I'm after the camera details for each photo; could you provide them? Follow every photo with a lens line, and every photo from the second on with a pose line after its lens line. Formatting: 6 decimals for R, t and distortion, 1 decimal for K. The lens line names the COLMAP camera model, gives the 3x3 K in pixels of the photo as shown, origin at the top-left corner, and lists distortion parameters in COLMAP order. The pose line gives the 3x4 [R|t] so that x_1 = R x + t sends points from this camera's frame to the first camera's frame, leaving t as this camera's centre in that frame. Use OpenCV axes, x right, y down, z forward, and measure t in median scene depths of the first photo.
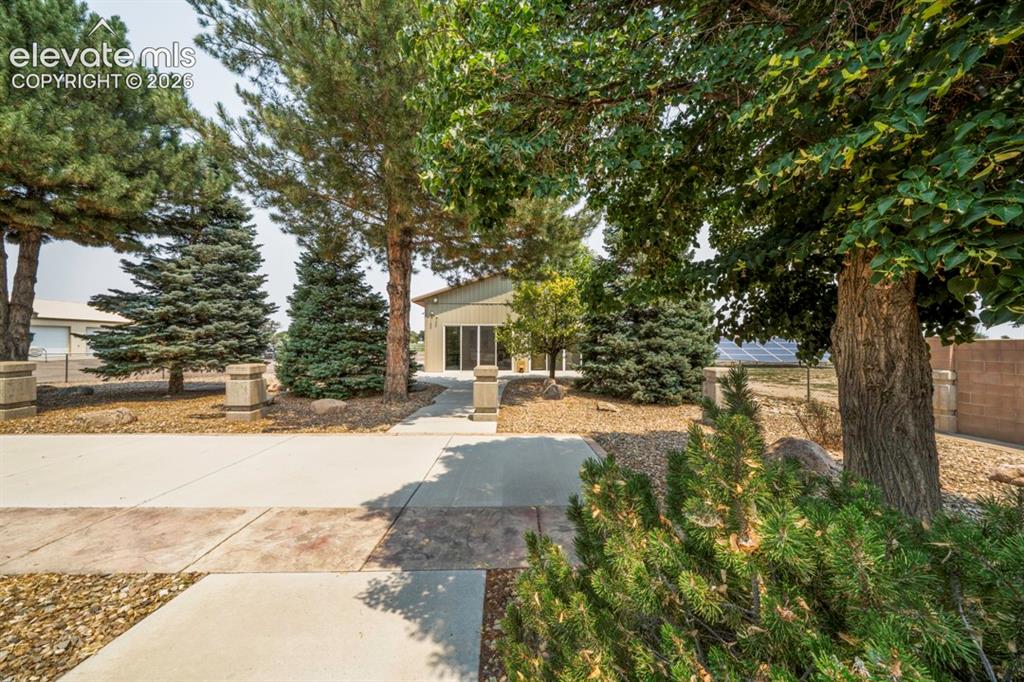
lens RADIAL K [[356.5, 0, 509.2], [0, 356.5, 341.9], [0, 0, 1]] dist [-0.005928, 0.000492]
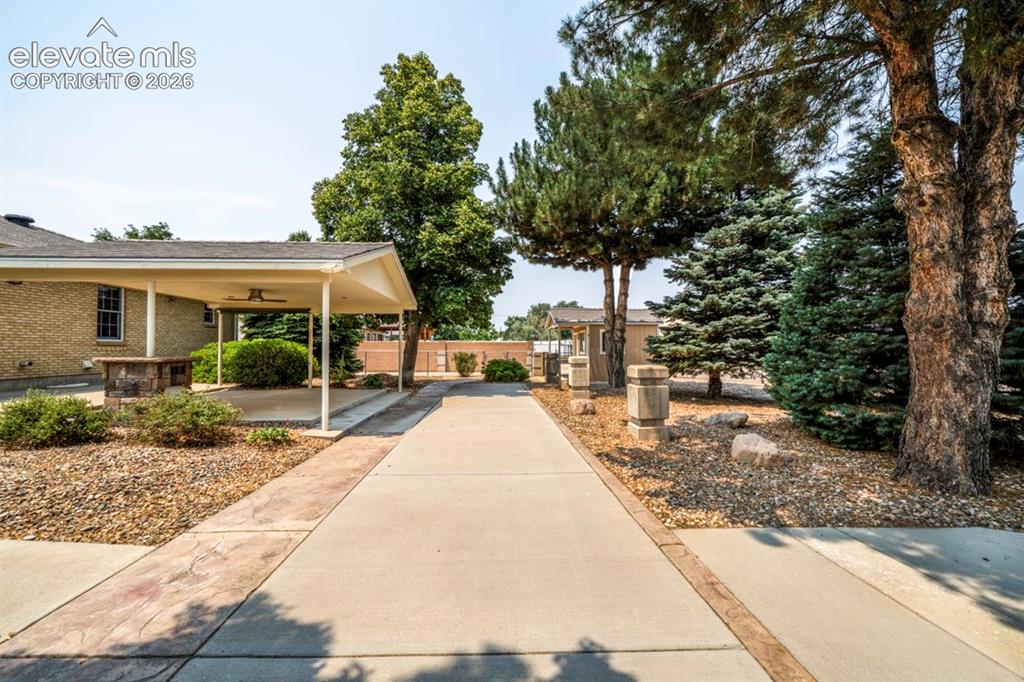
lens RADIAL K [[400.9, 0, 512.0], [0, 400.9, 341.0], [0, 0, 1]] dist [0.000709, 0.000192]
pose [[0.042091, -0.018011, -0.998951, 0.097462], [0.001119, 0.999838, -0.017979, 0.017897], [0.999113, -0.000361, 0.042104, 0.496356]]
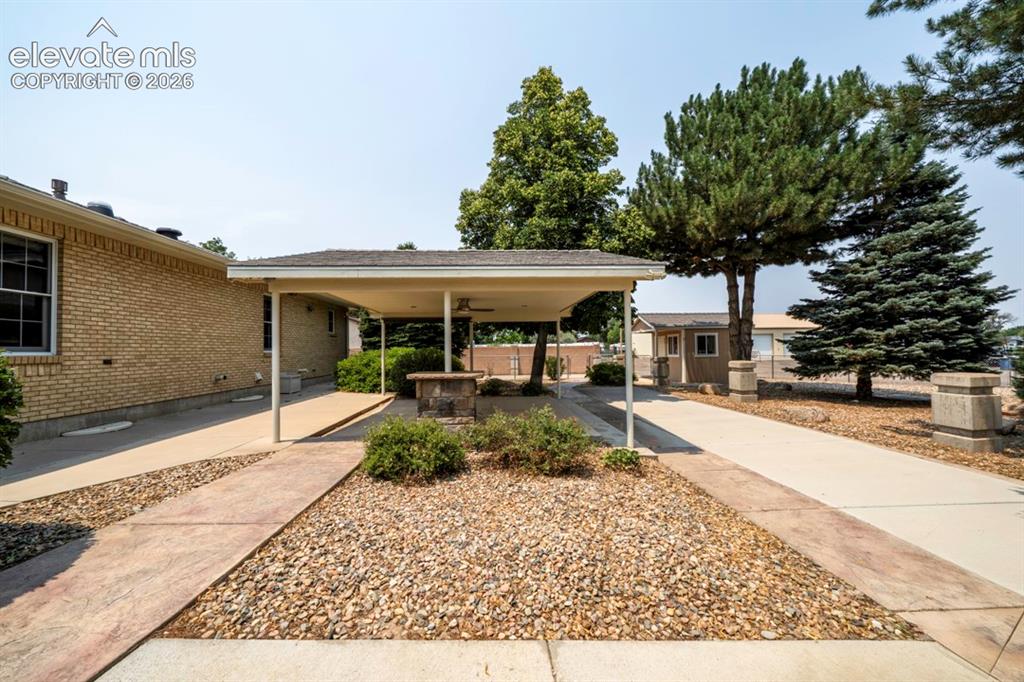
lens RADIAL K [[364.8, 0, 512.0], [0, 364.8, 341.0], [0, 0, 1]] dist [-0.001439, 0.000124]
pose [[0.056911, -0.024891, -0.998069, -0.019892], [0.015264, 0.999594, -0.024058, -0.001108], [0.998263, -0.013865, 0.057268, 0.006612]]
